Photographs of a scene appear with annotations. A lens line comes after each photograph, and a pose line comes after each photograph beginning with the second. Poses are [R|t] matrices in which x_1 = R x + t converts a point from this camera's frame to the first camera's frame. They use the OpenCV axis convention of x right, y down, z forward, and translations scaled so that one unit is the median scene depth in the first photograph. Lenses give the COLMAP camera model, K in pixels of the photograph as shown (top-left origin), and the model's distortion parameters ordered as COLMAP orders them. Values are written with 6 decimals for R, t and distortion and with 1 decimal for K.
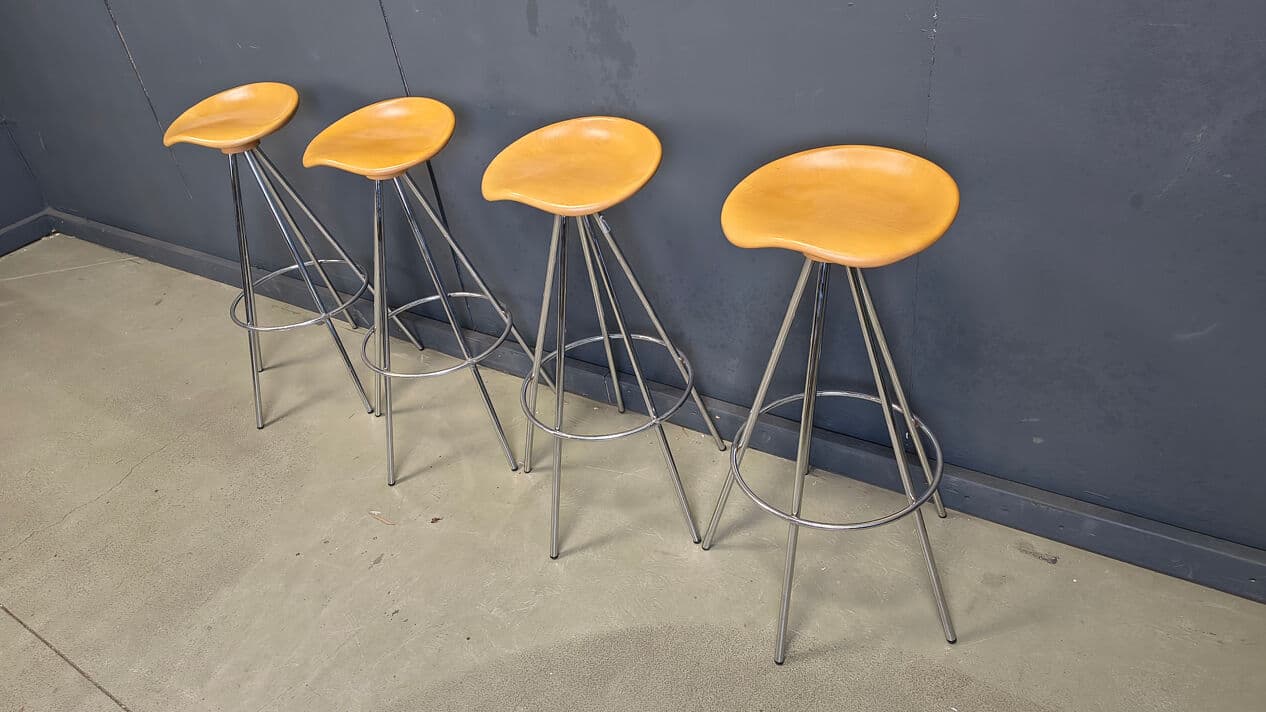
lens RADIAL K [[869.6, 0, 621.7], [0, 869.6, 346.5], [0, 0, 1]] dist [0.045353, -0.053971]
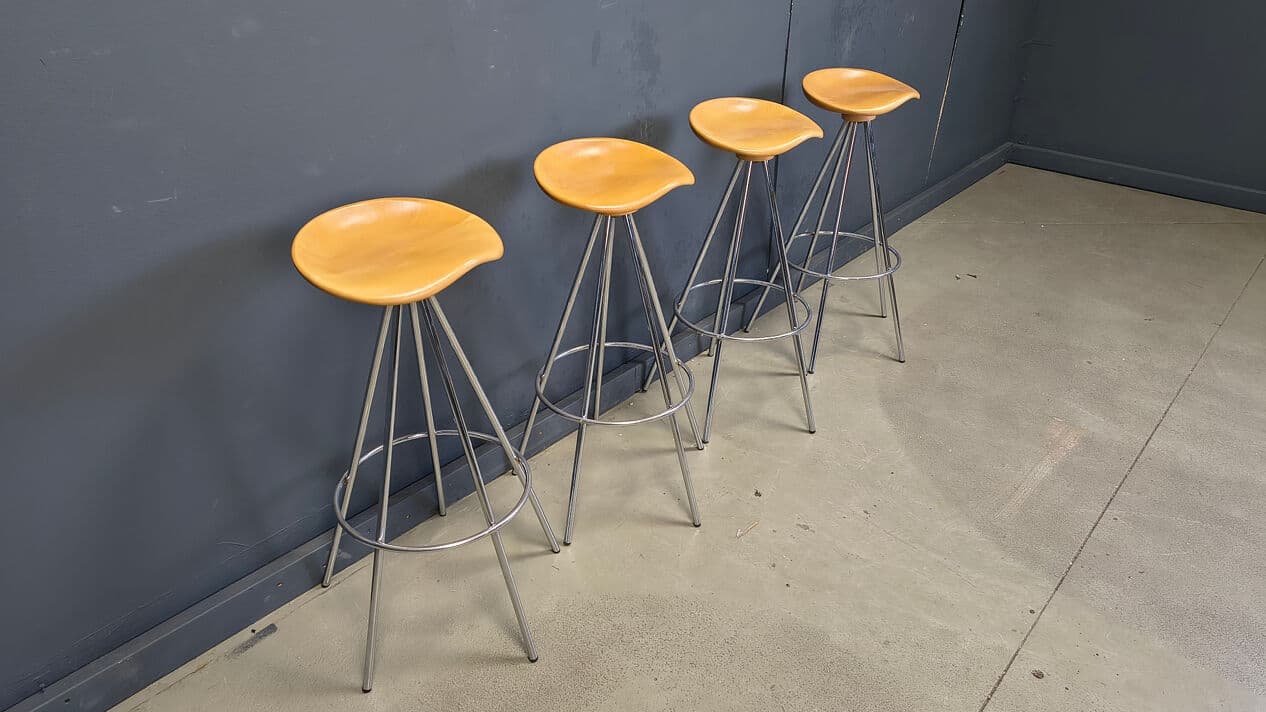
lens RADIAL K [[869.6, 0, 630.4], [0, 869.6, 354.5], [0, 0, 1]] dist [0.045353, -0.053971]
pose [[0.121503, -0.362863, 0.923887, -1.326780], [0.532387, 0.809395, 0.247880, -0.327287], [-0.837736, 0.461747, 0.291527, 0.853031]]
